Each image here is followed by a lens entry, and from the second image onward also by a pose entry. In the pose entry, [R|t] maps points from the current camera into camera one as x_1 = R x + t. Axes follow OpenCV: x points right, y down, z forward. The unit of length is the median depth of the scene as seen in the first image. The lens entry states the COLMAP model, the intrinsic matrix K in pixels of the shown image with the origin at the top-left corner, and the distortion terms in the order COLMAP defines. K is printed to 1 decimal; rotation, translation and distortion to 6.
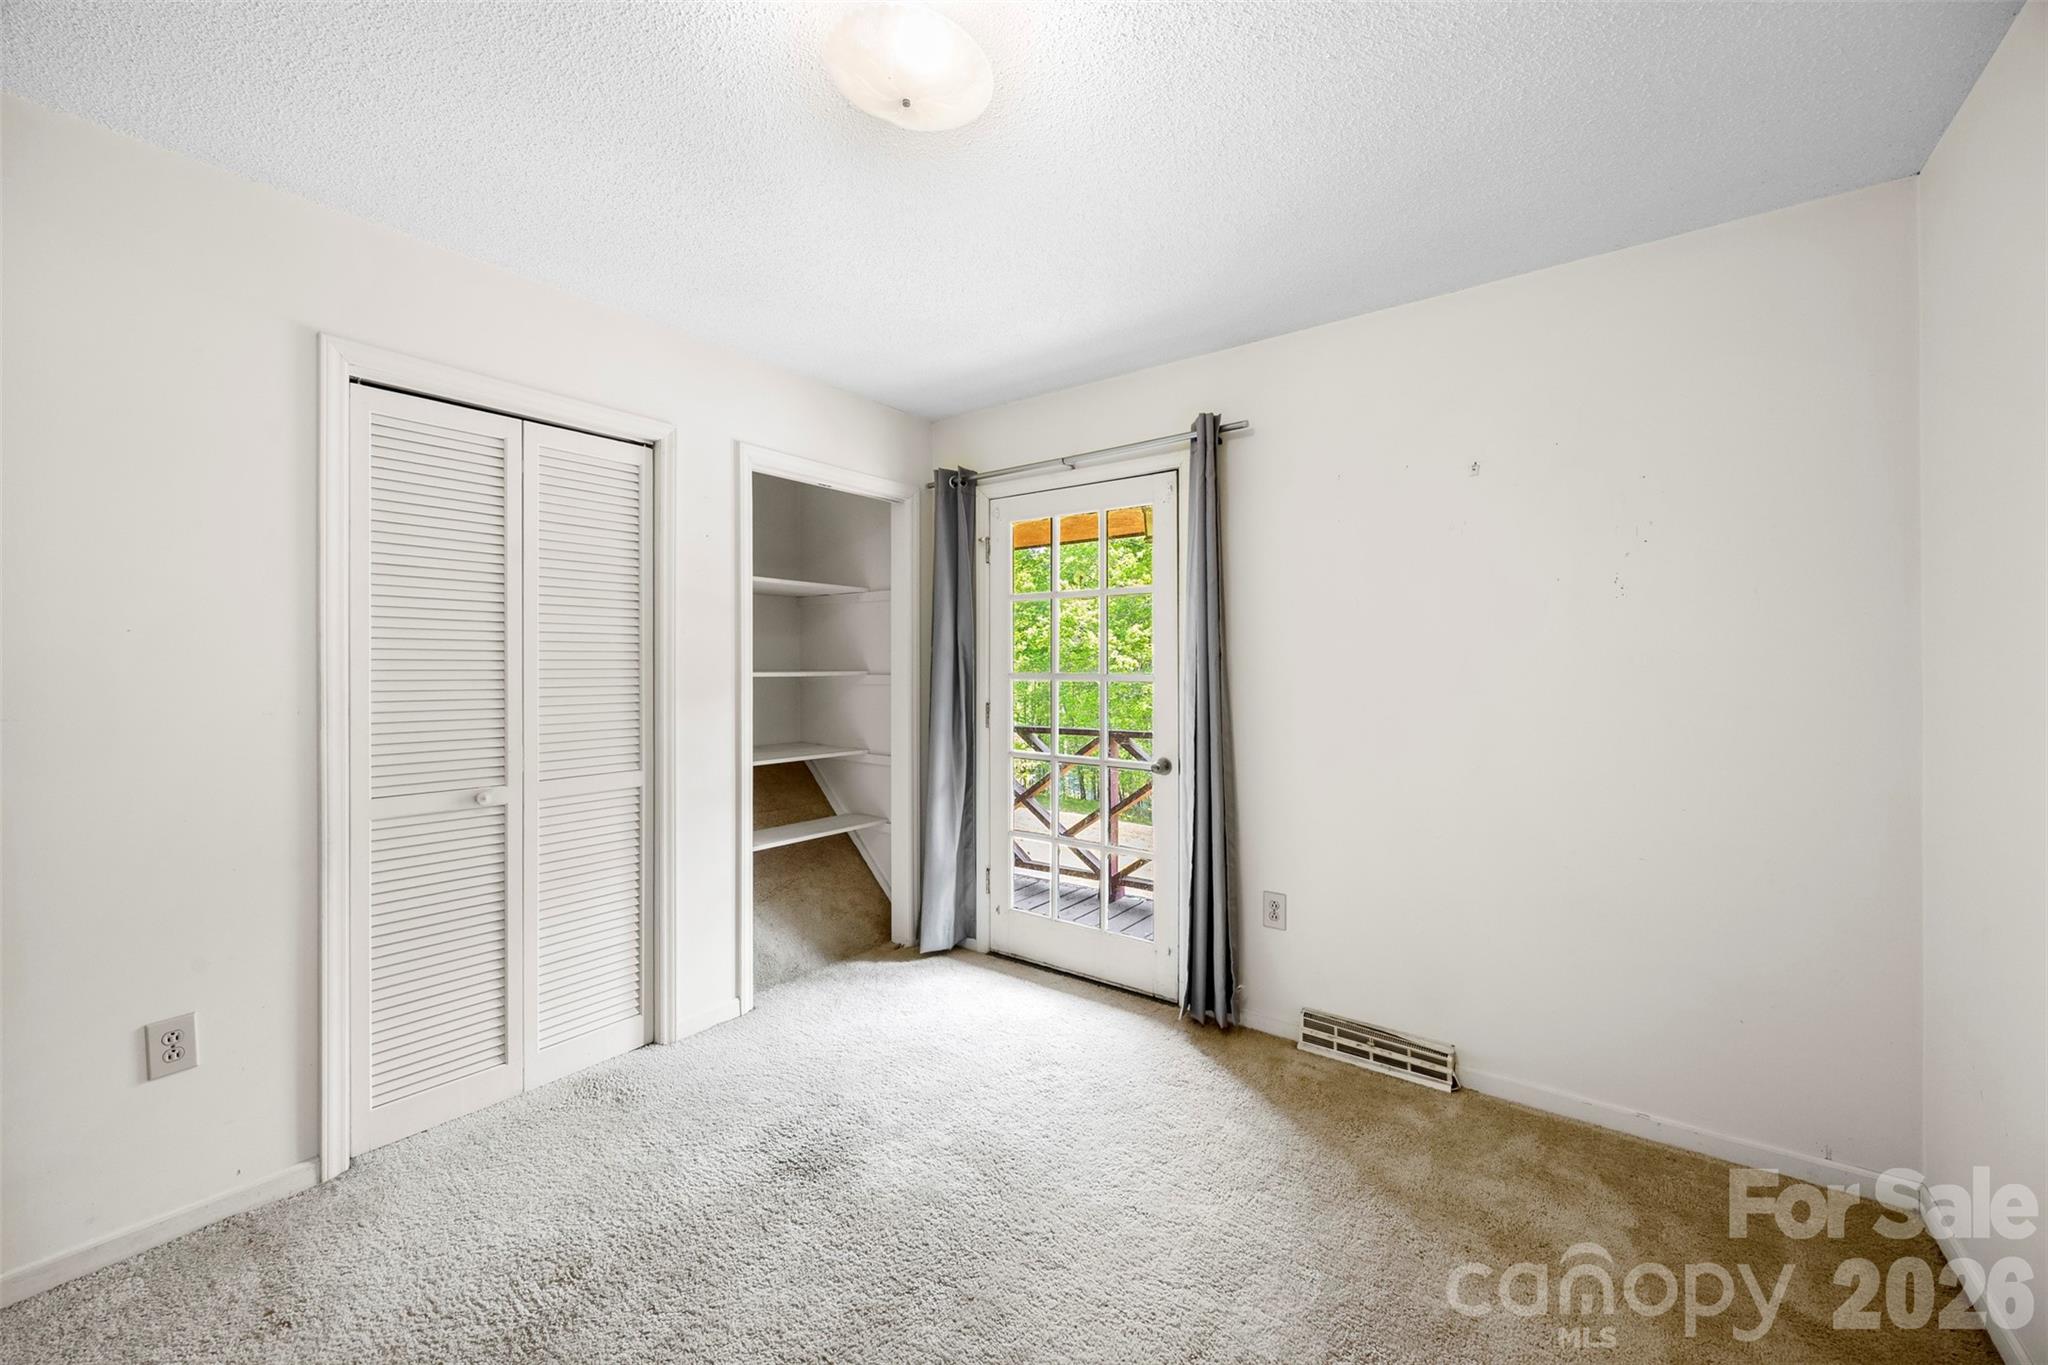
lens RADIAL K [[793.0, 0, 1031.0], [0, 793.0, 670.4], [0, 0, 1]] dist [-0.003826, 0.000693]
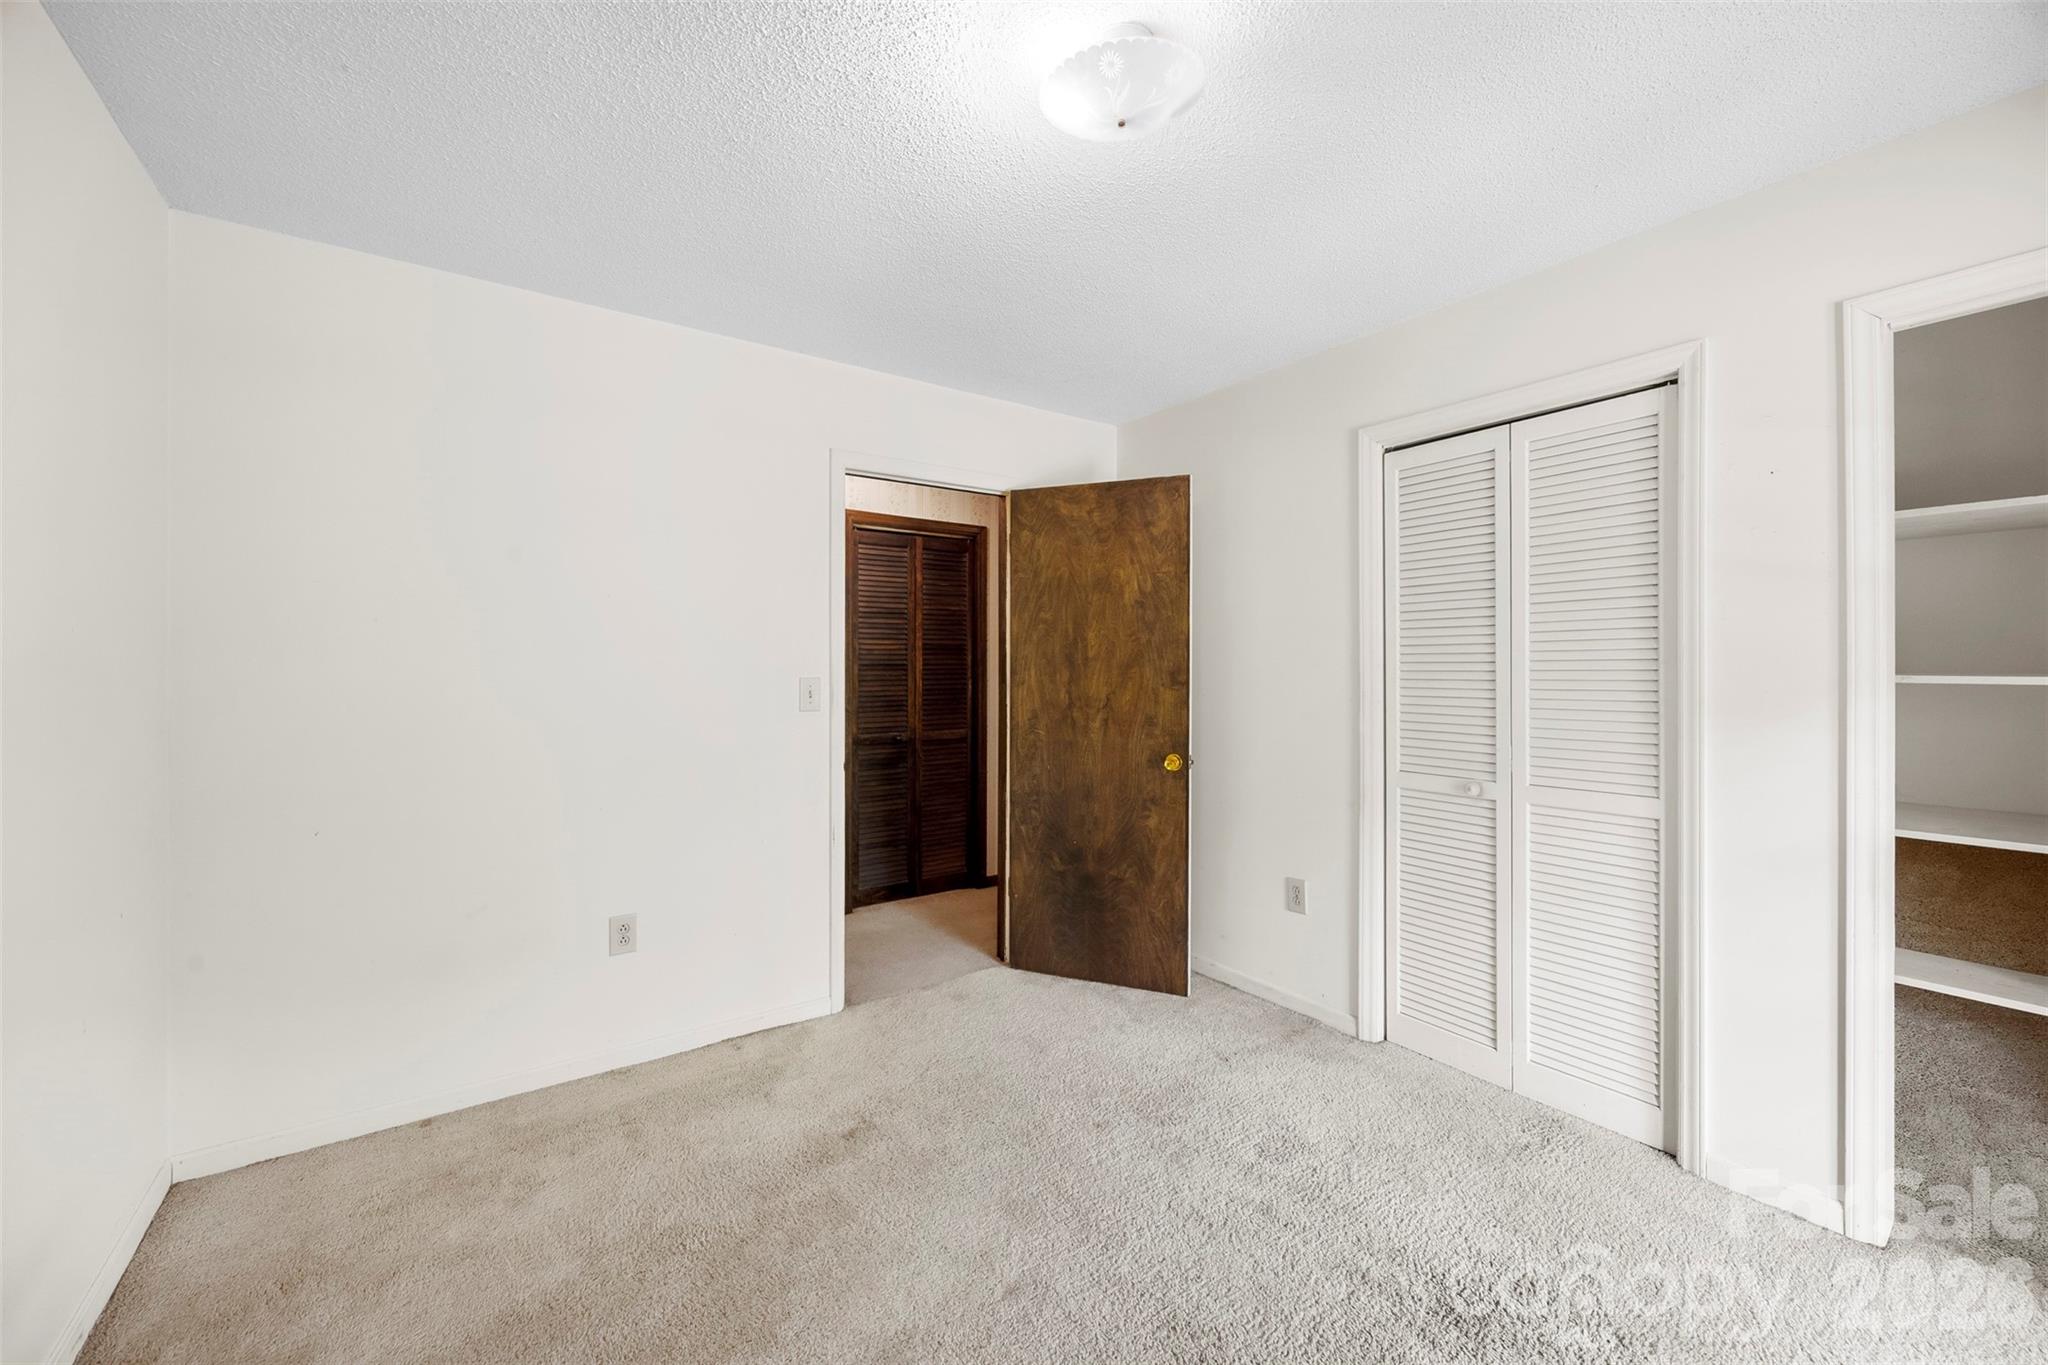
lens RADIAL K [[793.0, 0, 1033.8], [0, 793.0, 679.4], [0, 0, 1]] dist [-0.003826, 0.000693]
pose [[-0.307267, 0.005965, -0.951605, 0.501745], [-0.007494, 0.999934, 0.008687, 0.006033], [0.951594, 0.009801, -0.307202, 0.727496]]
